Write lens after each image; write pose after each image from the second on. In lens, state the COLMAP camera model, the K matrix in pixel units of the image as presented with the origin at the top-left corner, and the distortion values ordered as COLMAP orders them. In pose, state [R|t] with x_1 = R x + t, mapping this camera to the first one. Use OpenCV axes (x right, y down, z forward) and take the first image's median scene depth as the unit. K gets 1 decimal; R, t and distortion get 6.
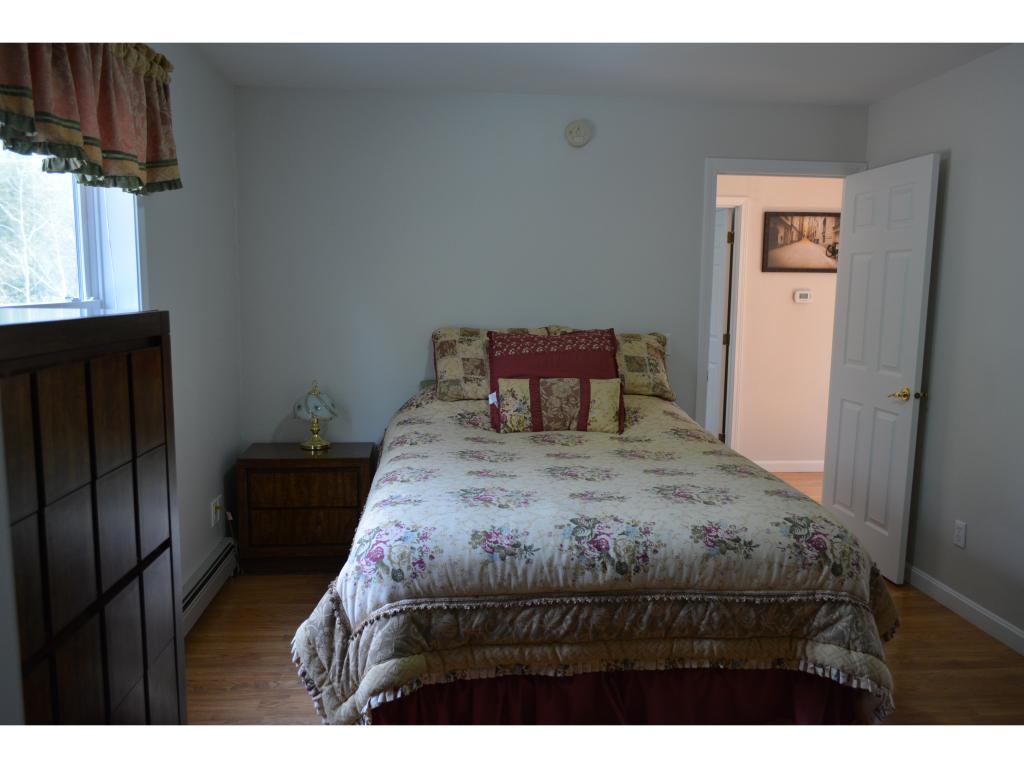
lens RADIAL K [[795.2, 0, 512.7], [0, 795.2, 396.5], [0, 0, 1]] dist [0.043303, 0.001202]
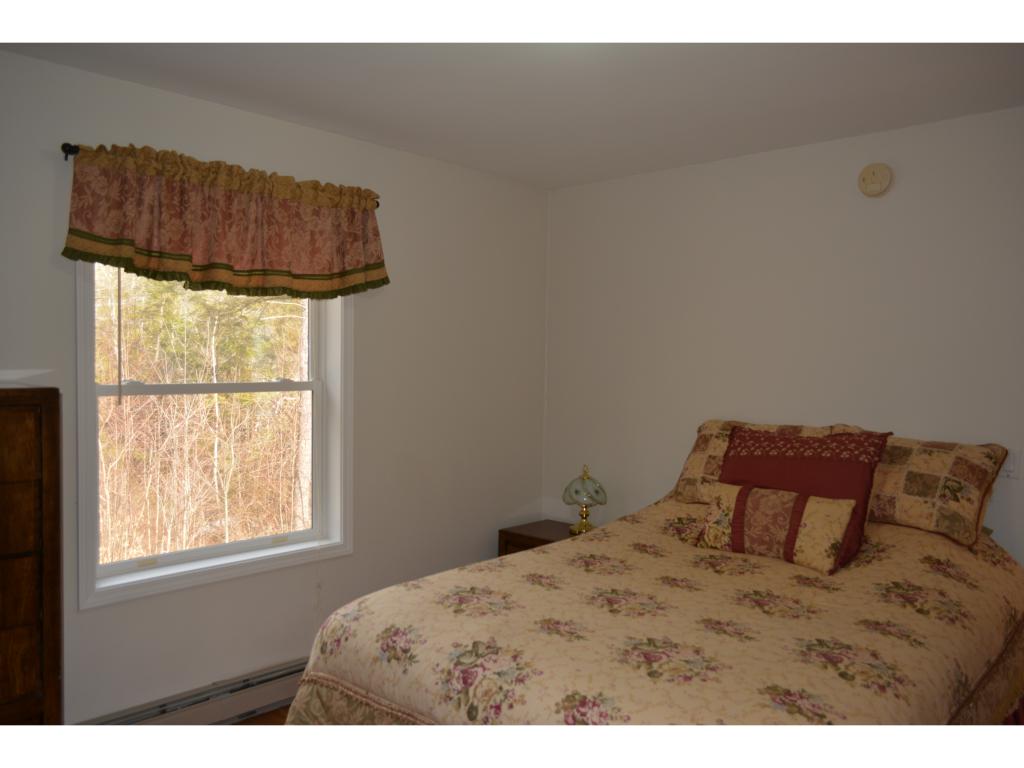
lens RADIAL K [[805.6, 0, 512.0], [0, 805.6, 384.0], [0, 0, 1]] dist [0.012101, 0.002592]
pose [[0.650198, 0.015084, -0.759615, 0.499387], [-0.106274, 0.991779, -0.071272, -0.042719], [0.752295, 0.127068, 0.646456, 0.279093]]
